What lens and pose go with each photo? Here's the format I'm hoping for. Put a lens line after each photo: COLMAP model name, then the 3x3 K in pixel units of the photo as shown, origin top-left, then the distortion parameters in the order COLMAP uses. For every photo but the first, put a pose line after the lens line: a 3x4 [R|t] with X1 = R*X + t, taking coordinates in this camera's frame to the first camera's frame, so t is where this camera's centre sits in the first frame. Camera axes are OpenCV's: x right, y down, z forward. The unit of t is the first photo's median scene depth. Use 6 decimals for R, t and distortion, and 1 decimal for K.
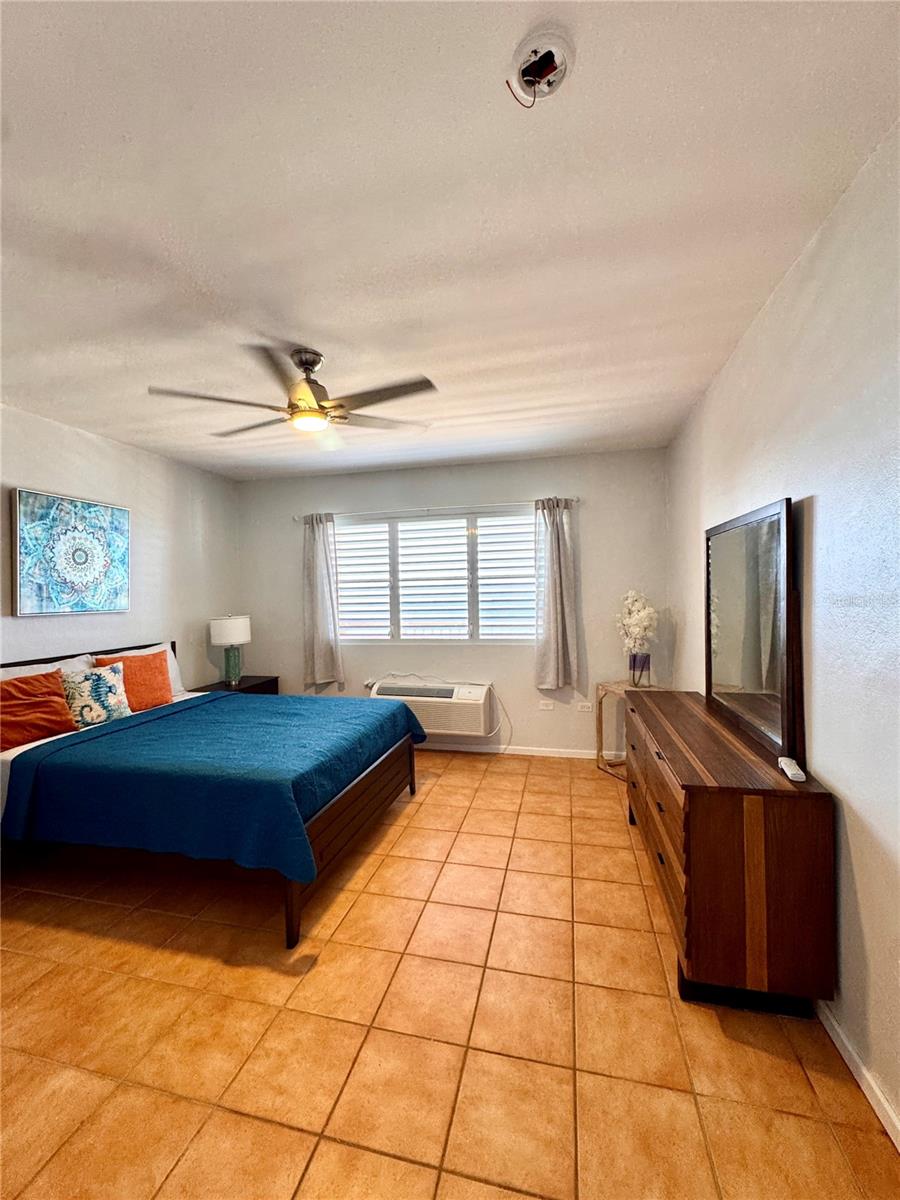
lens RADIAL K [[481.8, 0, 447.0], [0, 481.8, 597.3], [0, 0, 1]] dist [-0.004829, 0.000504]
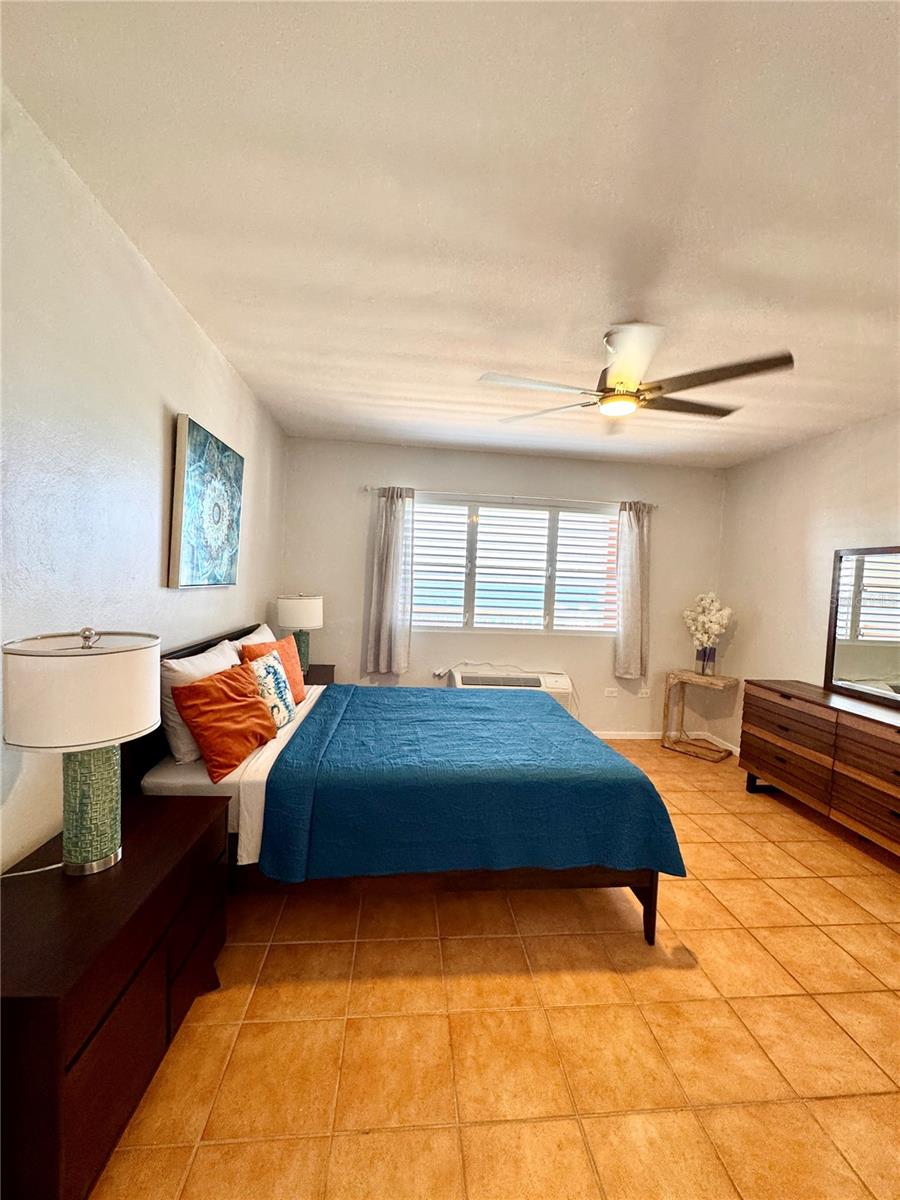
lens RADIAL K [[481.8, 0, 450.8], [0, 481.8, 599.0], [0, 0, 1]] dist [-0.004829, 0.000504]
pose [[0.941878, 0.046209, 0.332761, -0.503729], [-0.057739, 0.998023, 0.024839, 0.008787], [-0.330955, -0.042609, 0.942684, 0.109199]]
